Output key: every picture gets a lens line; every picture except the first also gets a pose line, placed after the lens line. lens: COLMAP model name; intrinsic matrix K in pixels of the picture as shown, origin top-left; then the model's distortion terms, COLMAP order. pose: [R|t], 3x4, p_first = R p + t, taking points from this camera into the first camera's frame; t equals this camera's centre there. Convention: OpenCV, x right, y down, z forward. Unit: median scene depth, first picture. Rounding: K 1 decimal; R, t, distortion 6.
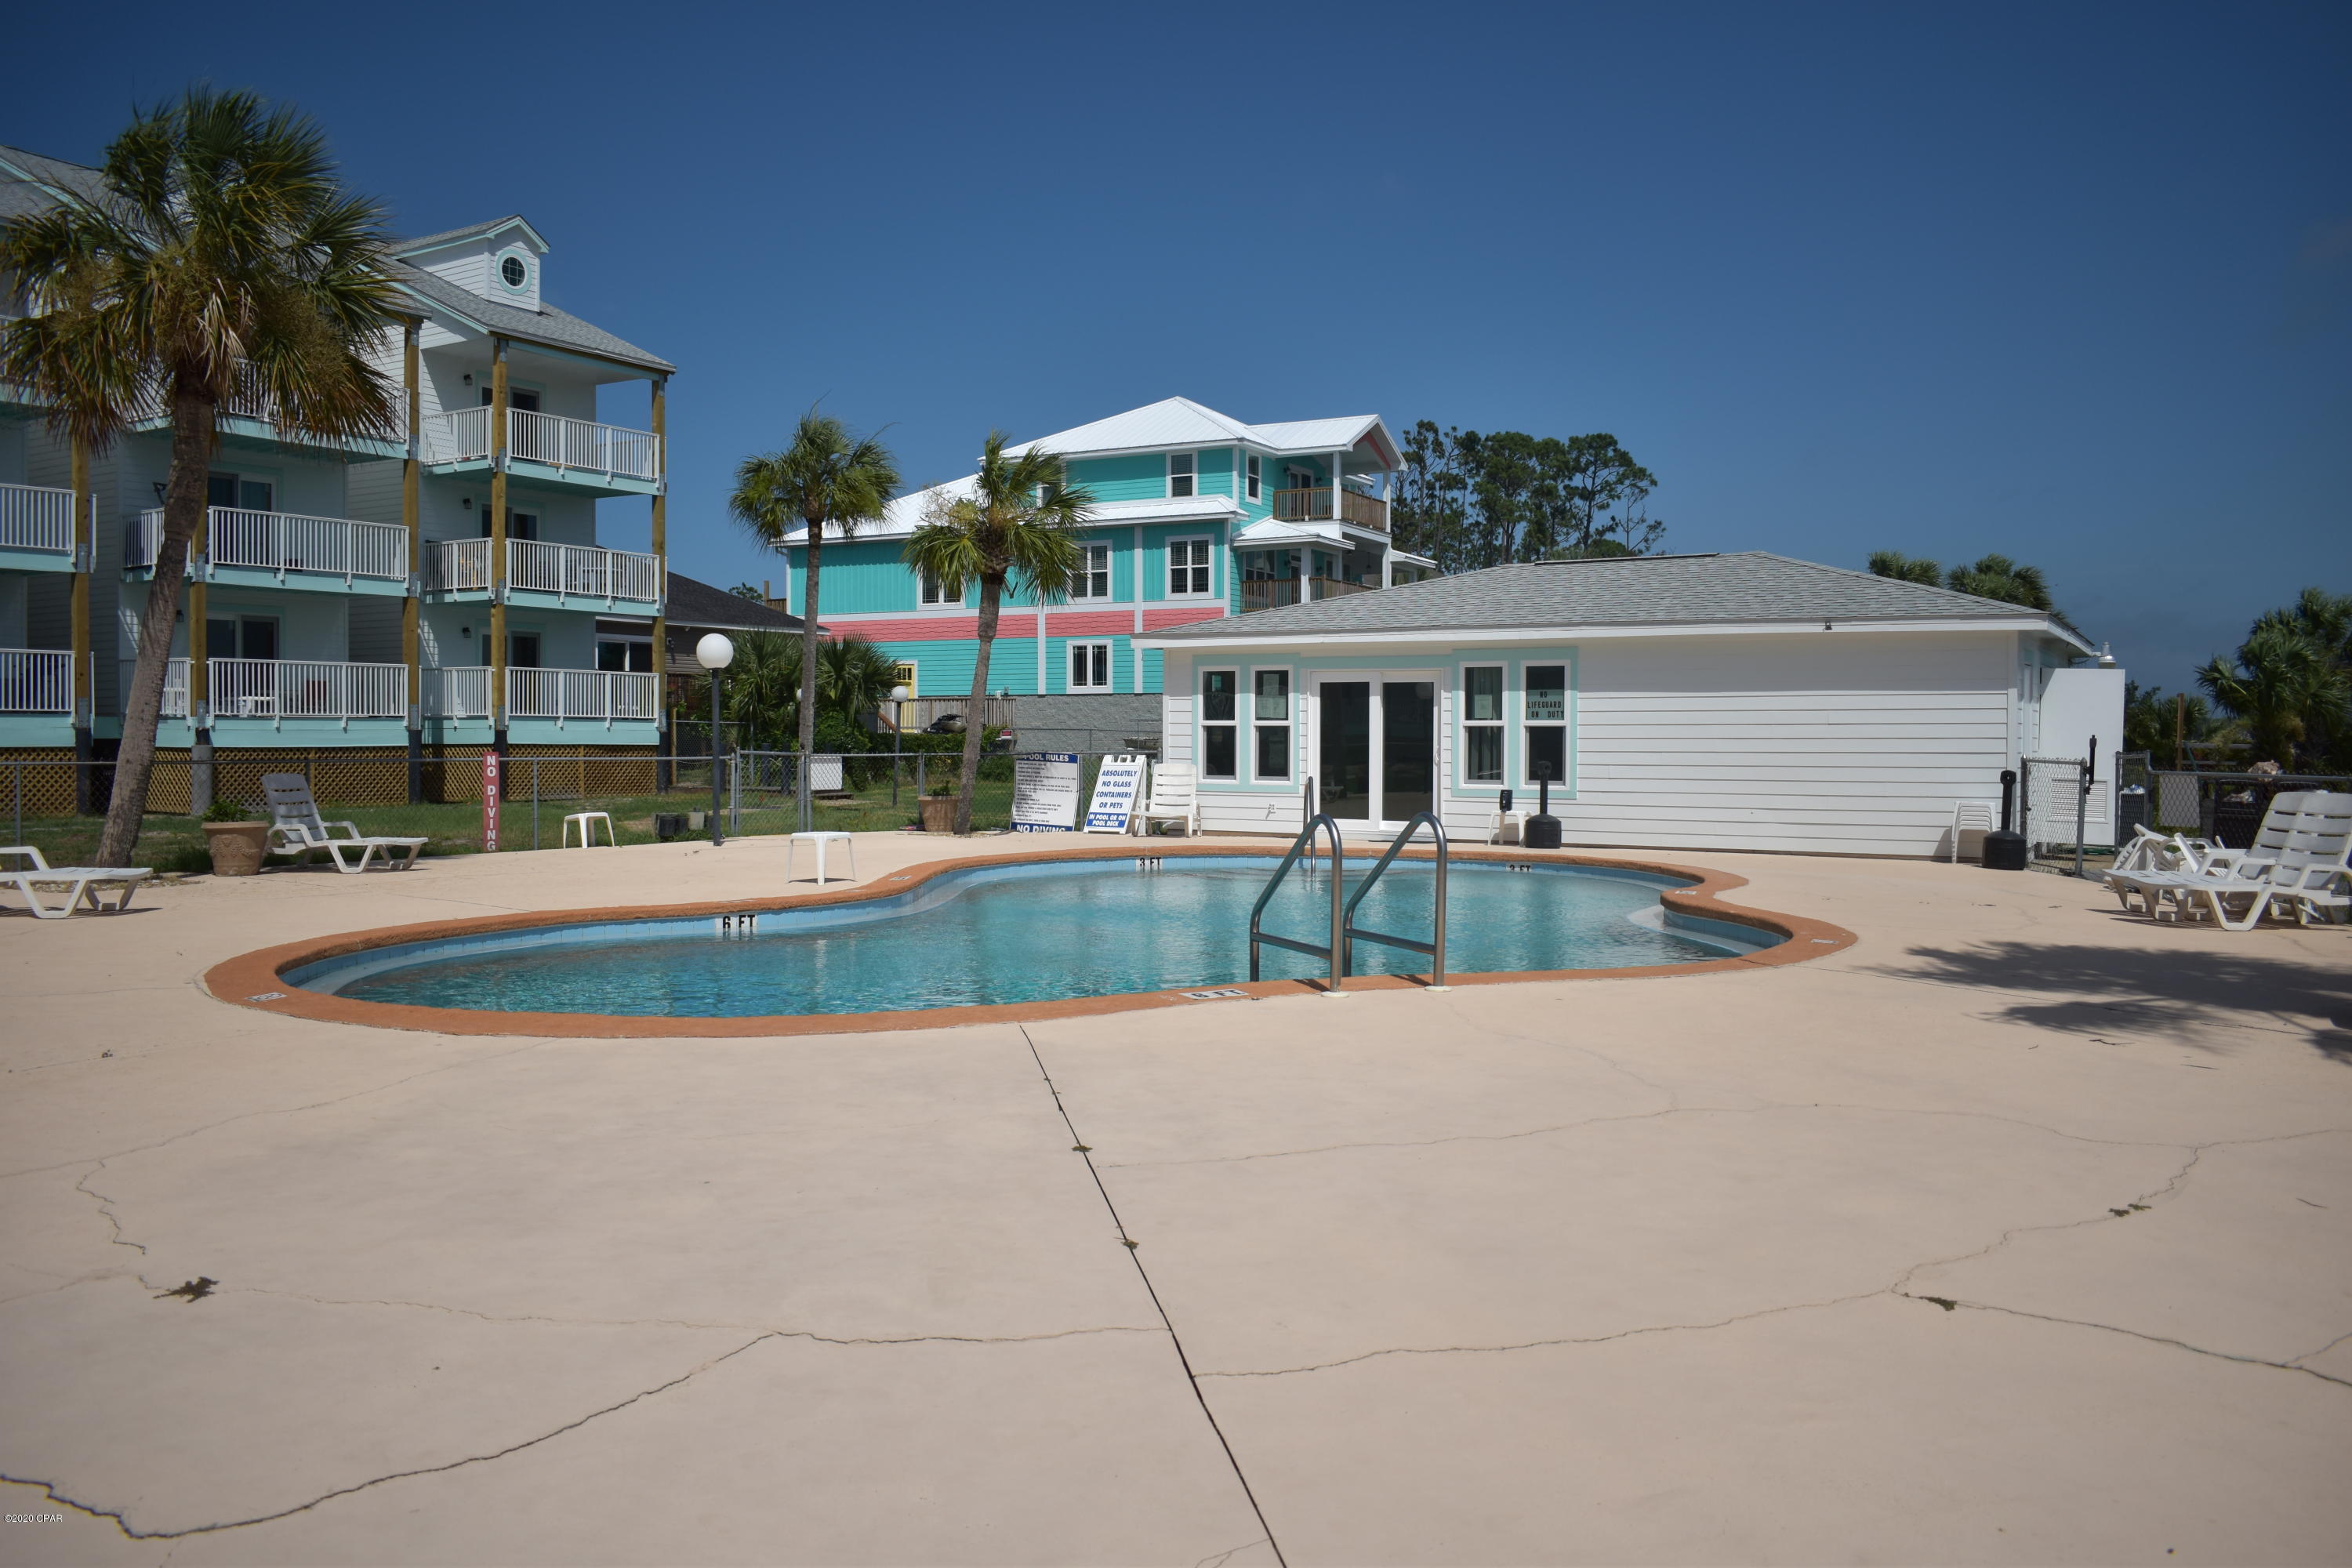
lens RADIAL K [[1815.4, 0, 1176.0], [0, 1815.4, 784.0], [0, 0, 1]] dist [-0.084448, 0.002306]
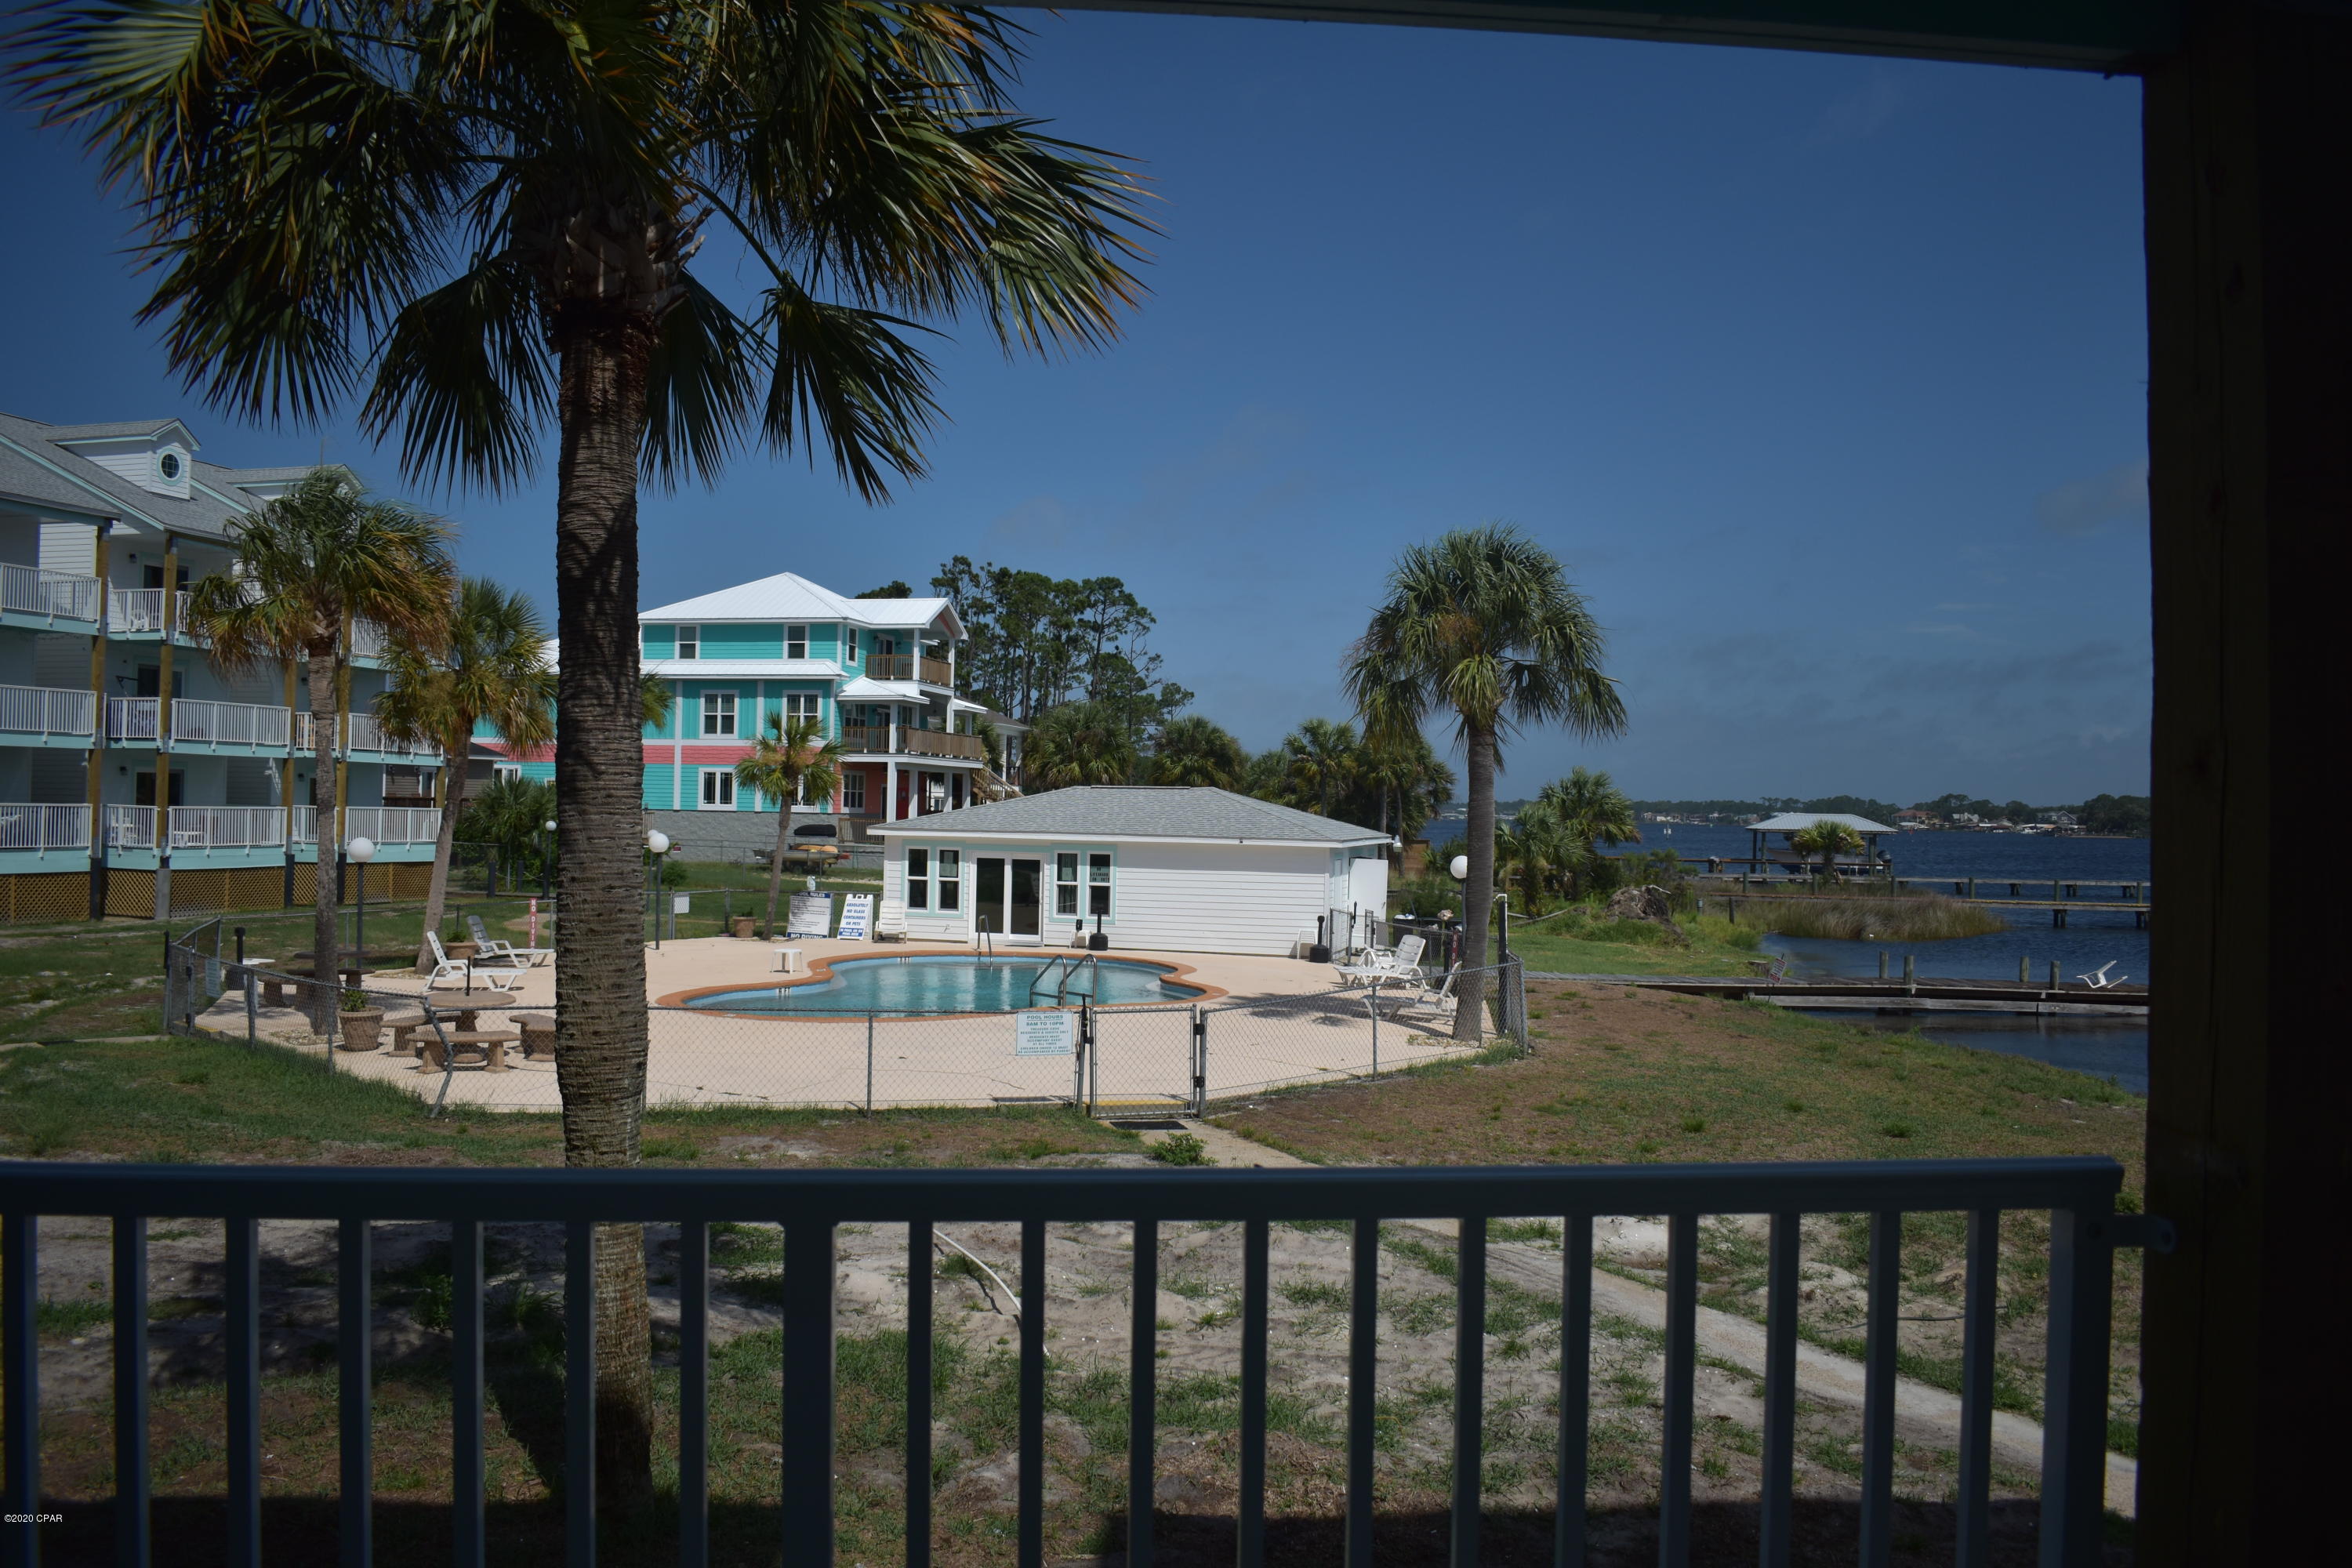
lens RADIAL K [[1815.4, 0, 1176.0], [0, 1815.4, 784.0], [0, 0, 1]] dist [-0.084448, 0.002306]
pose [[0.962332, 0.021752, 0.271006, -0.208706], [-0.011318, 0.999135, -0.040005, -0.055556], [-0.271642, 0.035431, 0.961746, -0.754077]]
